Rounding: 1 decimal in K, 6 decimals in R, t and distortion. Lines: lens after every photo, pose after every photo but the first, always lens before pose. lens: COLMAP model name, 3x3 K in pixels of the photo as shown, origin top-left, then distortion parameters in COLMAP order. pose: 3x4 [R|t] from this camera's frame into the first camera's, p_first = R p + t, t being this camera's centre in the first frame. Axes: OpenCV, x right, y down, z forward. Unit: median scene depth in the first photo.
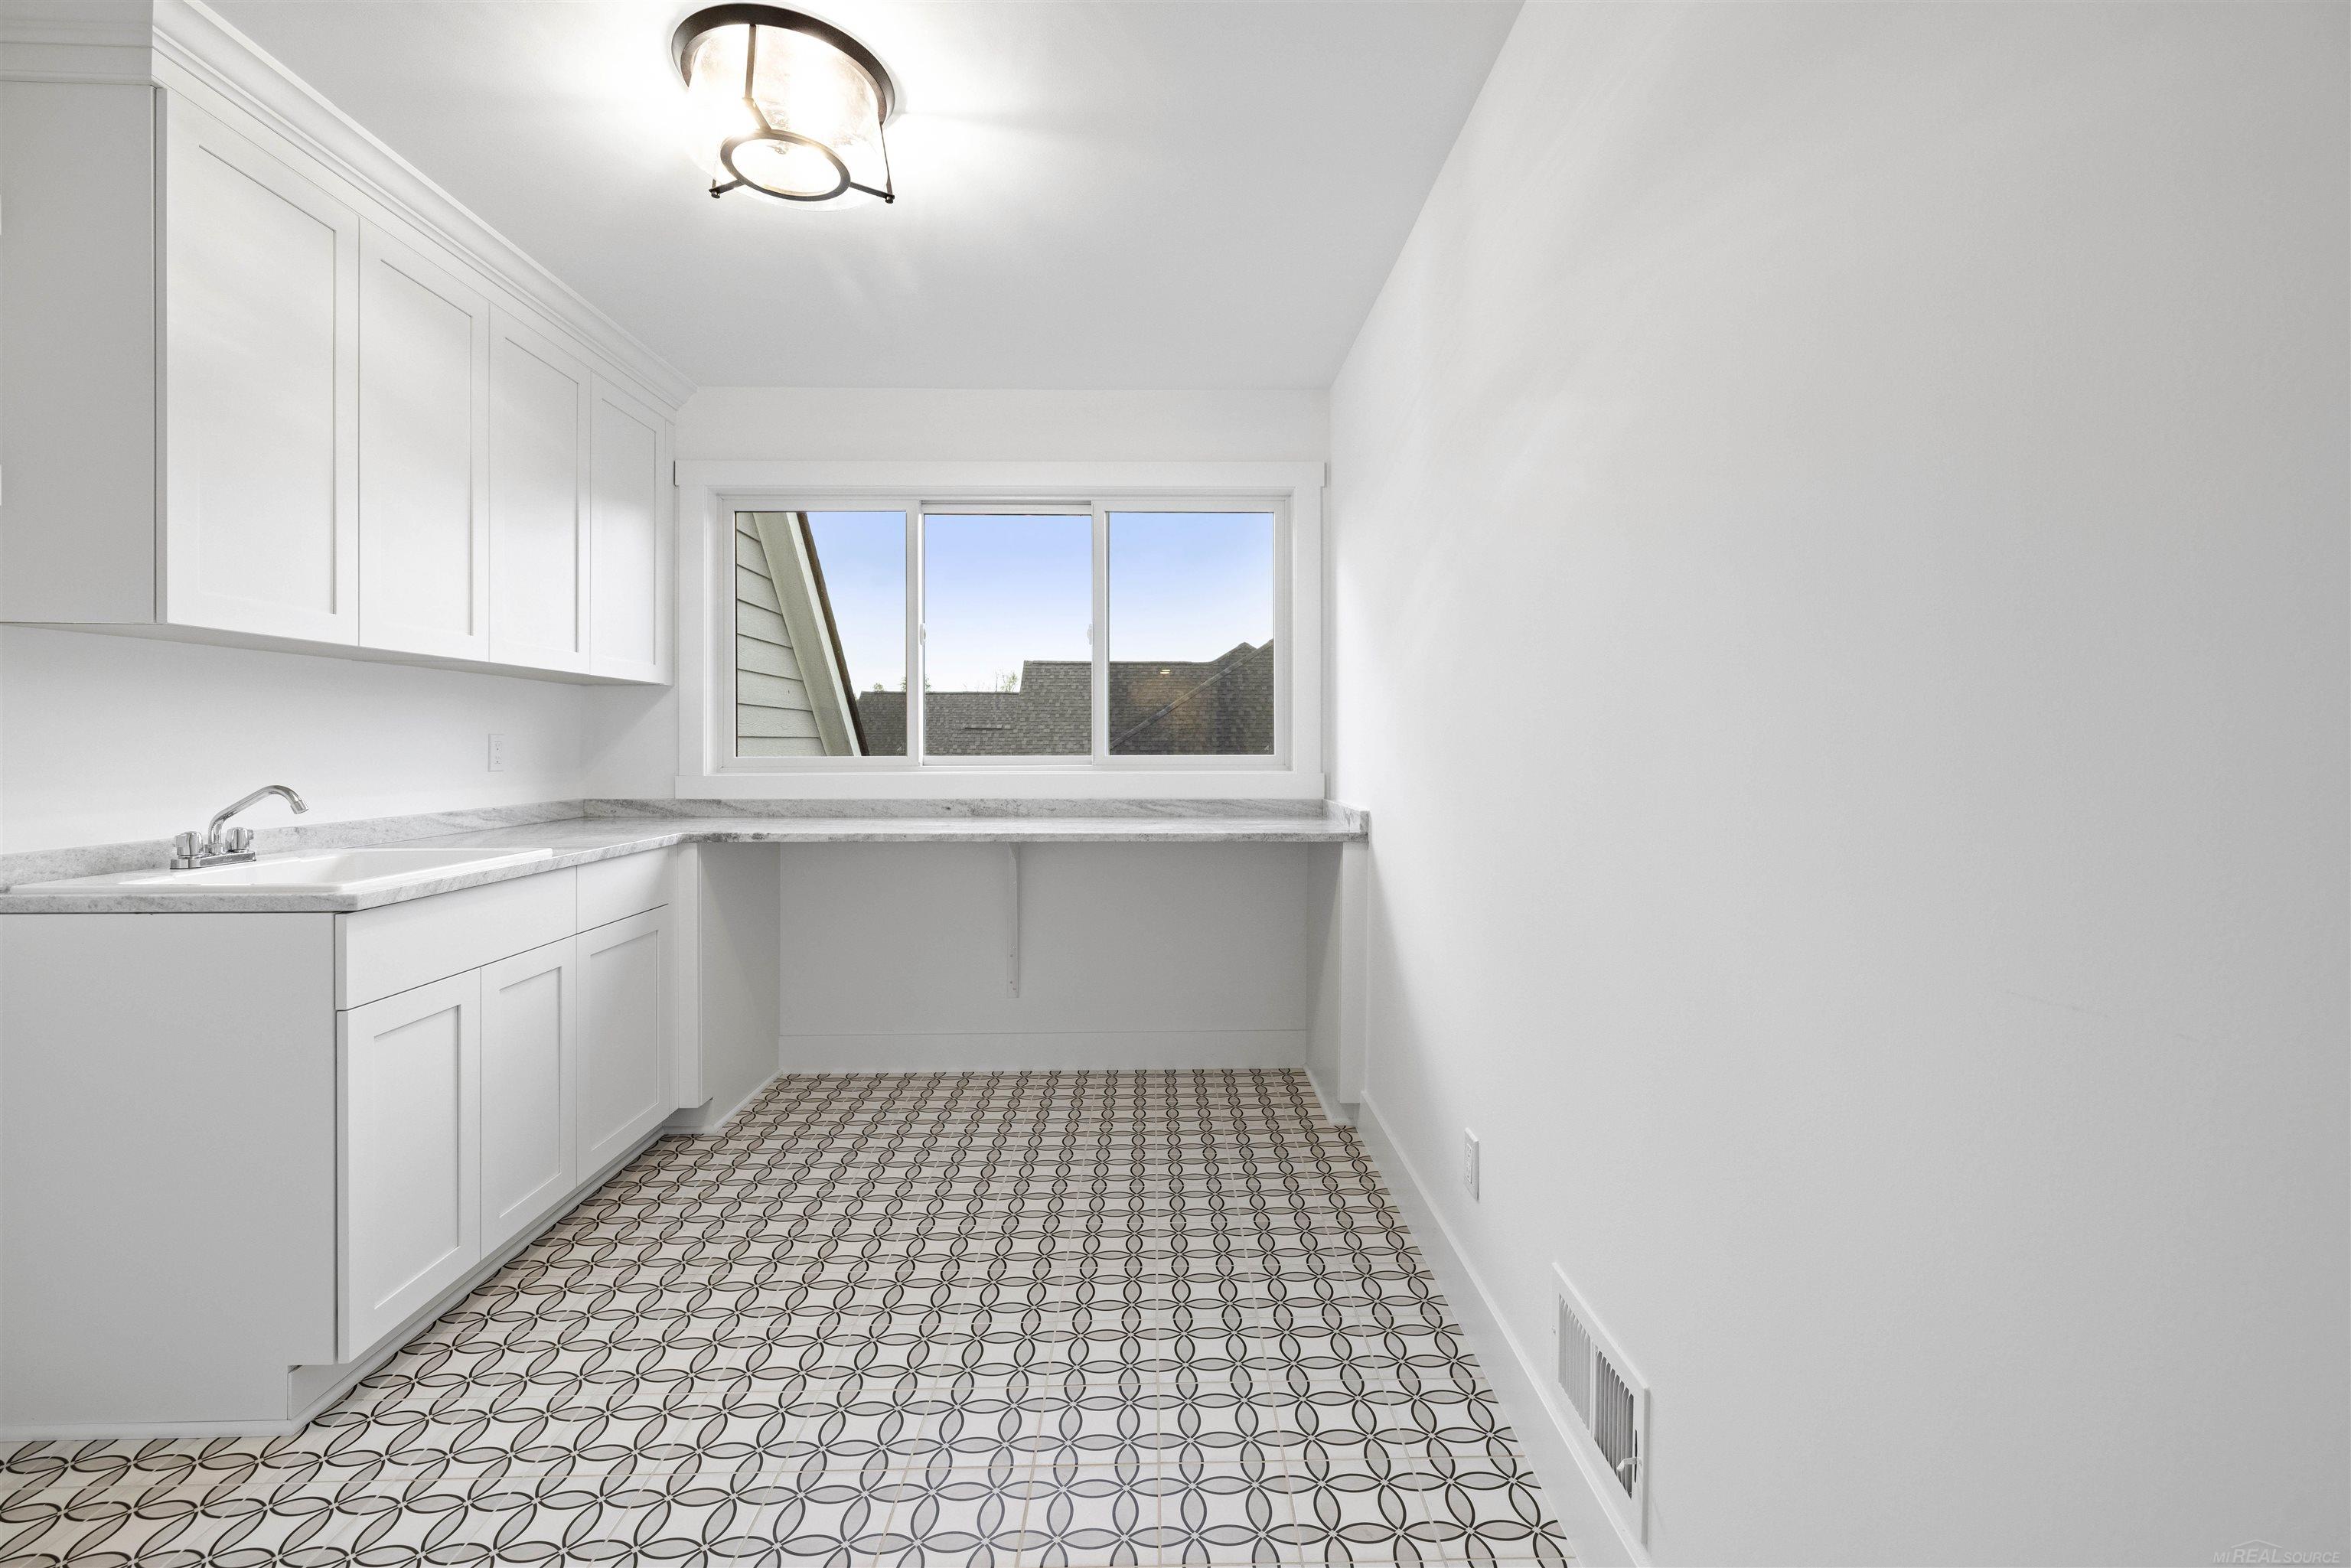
lens RADIAL K [[1001.0, 0, 1151.0], [0, 1001.0, 741.6], [0, 0, 1]] dist [0.000255, 0.000155]
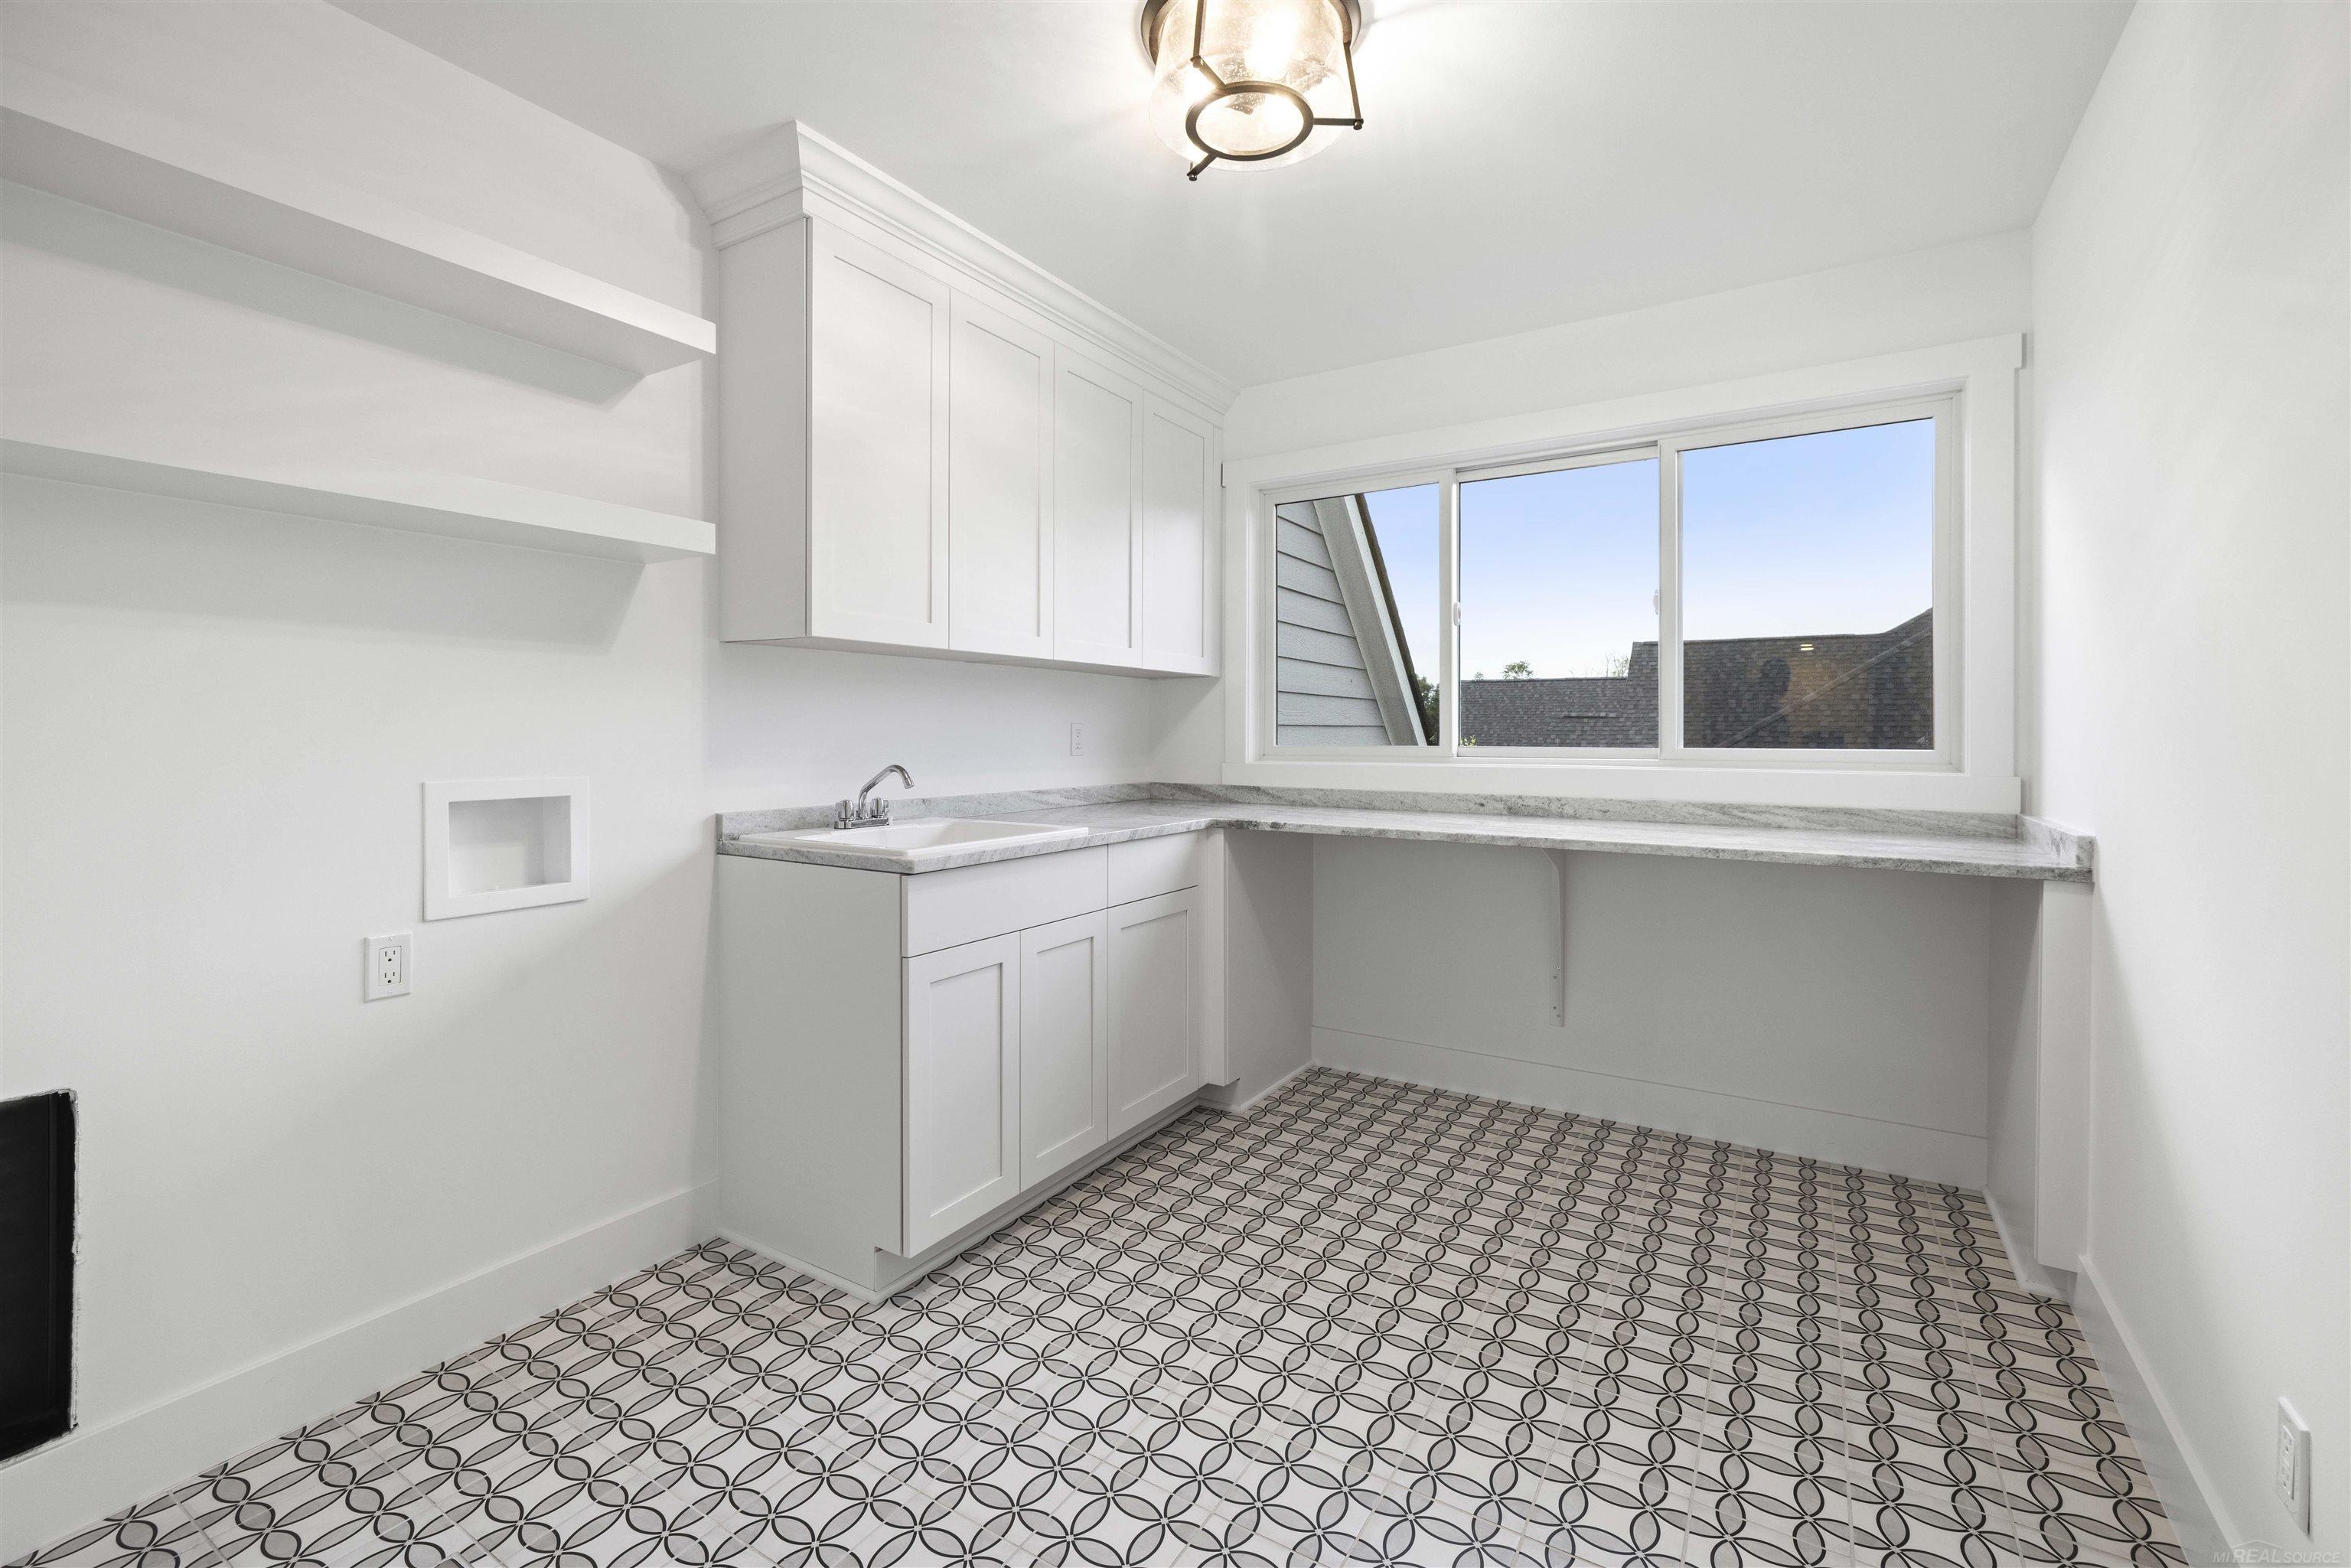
lens RADIAL K [[1001.0, 0, 1169.7], [0, 1001.0, 728.5], [0, 0, 1]] dist [0.000255, 0.000155]
pose [[0.845050, 0.001254, -0.534686, 0.054009], [-0.002511, 0.999996, -0.001623, 0.000160], [0.534681, 0.002714, 0.845049, 0.109300]]
